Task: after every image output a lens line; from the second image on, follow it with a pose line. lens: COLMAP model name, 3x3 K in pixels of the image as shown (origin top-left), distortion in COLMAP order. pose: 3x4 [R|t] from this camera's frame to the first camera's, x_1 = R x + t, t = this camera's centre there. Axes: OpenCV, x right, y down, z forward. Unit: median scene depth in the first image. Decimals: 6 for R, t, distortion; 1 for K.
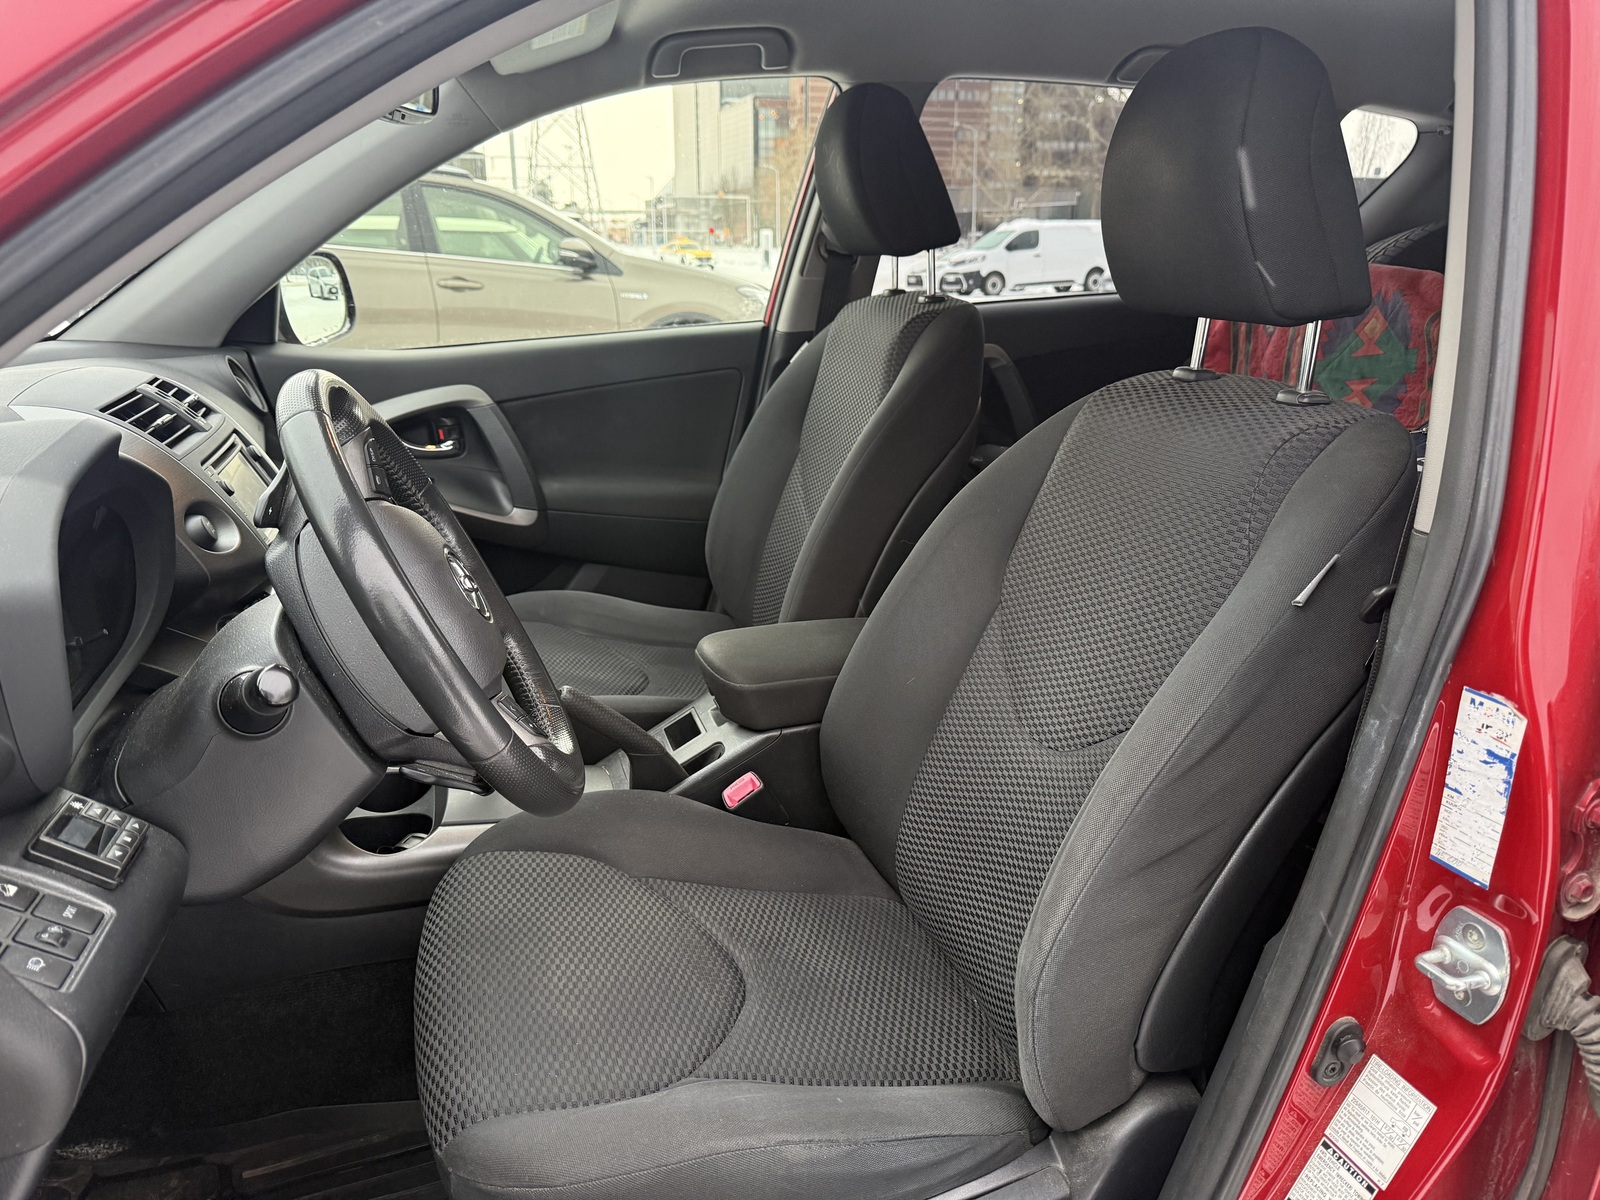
lens RADIAL K [[1126.2, 0, 800.0], [0, 1126.2, 600.0], [0, 0, 1]] dist [0.048950, -0.091115]
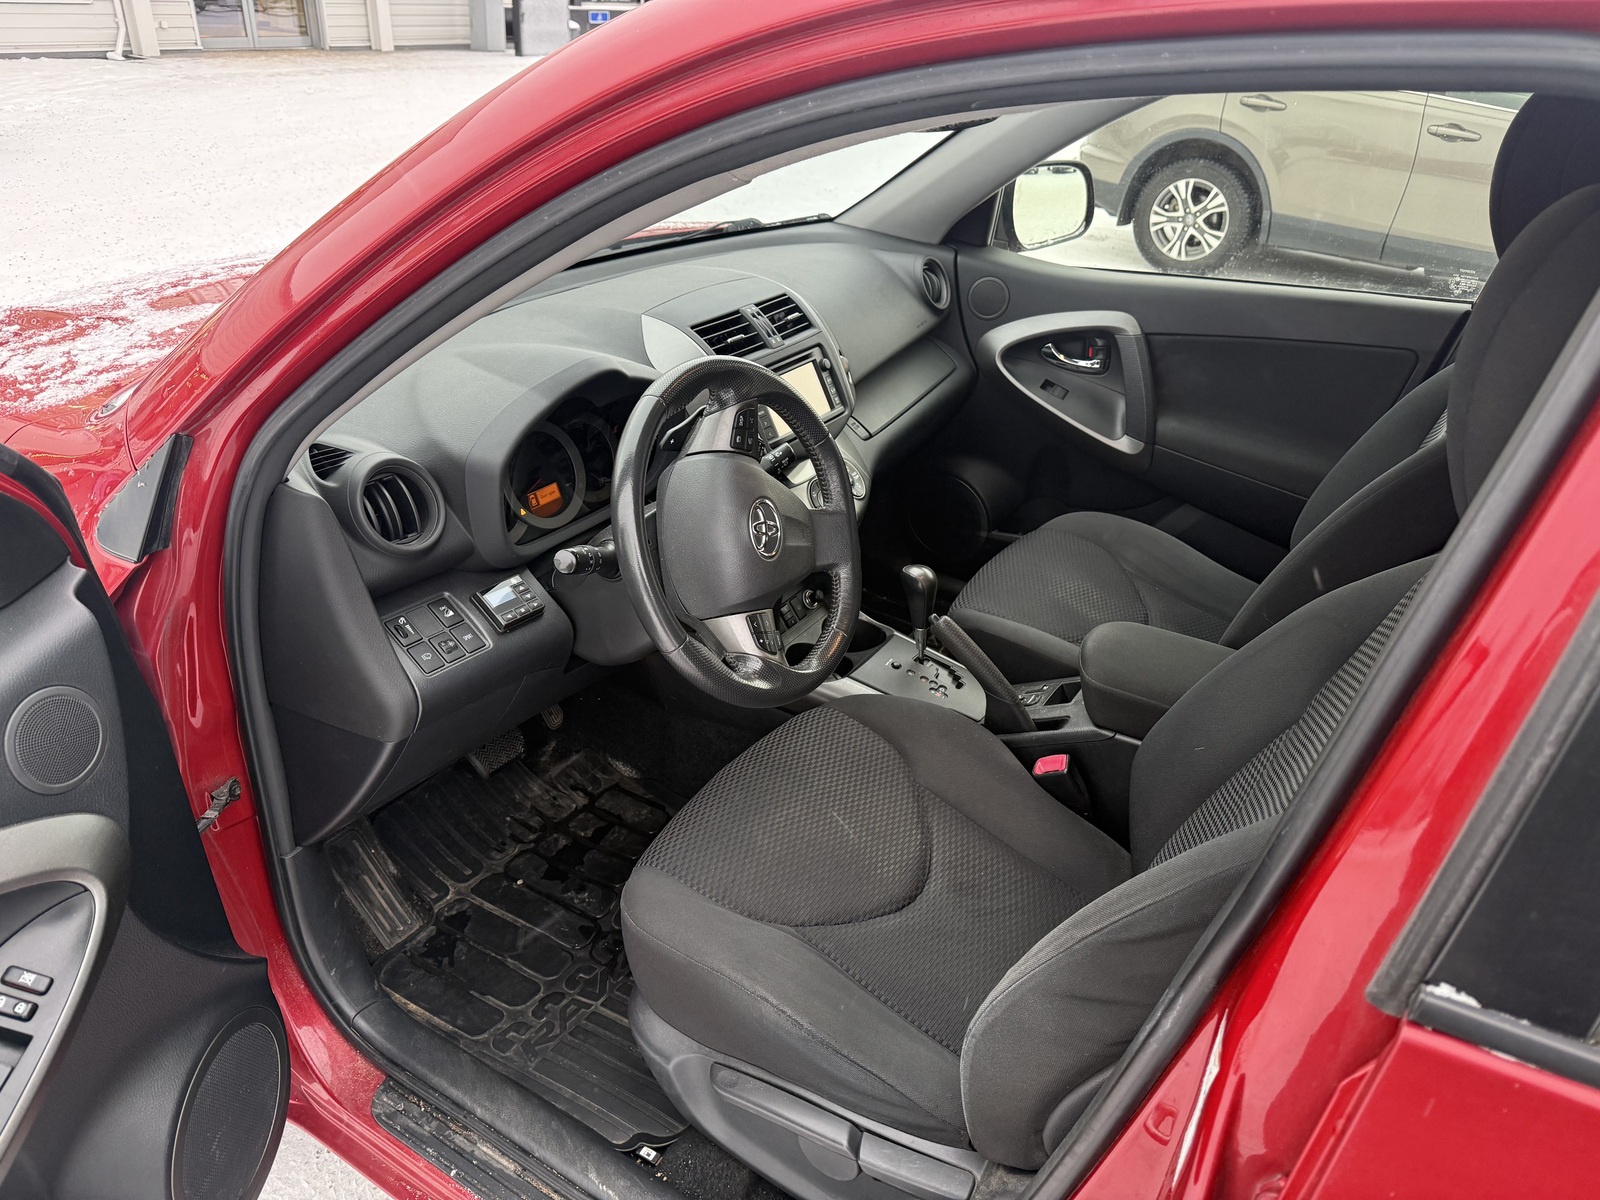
lens RADIAL K [[1135.9, 0, 800.0], [0, 1135.9, 600.0], [0, 0, 1]] dist [0.043326, -0.132149]
pose [[0.639205, 0.382877, -0.666950, 0.371265], [-0.262475, 0.923794, 0.278768, -0.178220], [0.722858, -0.003132, 0.690989, 0.042661]]
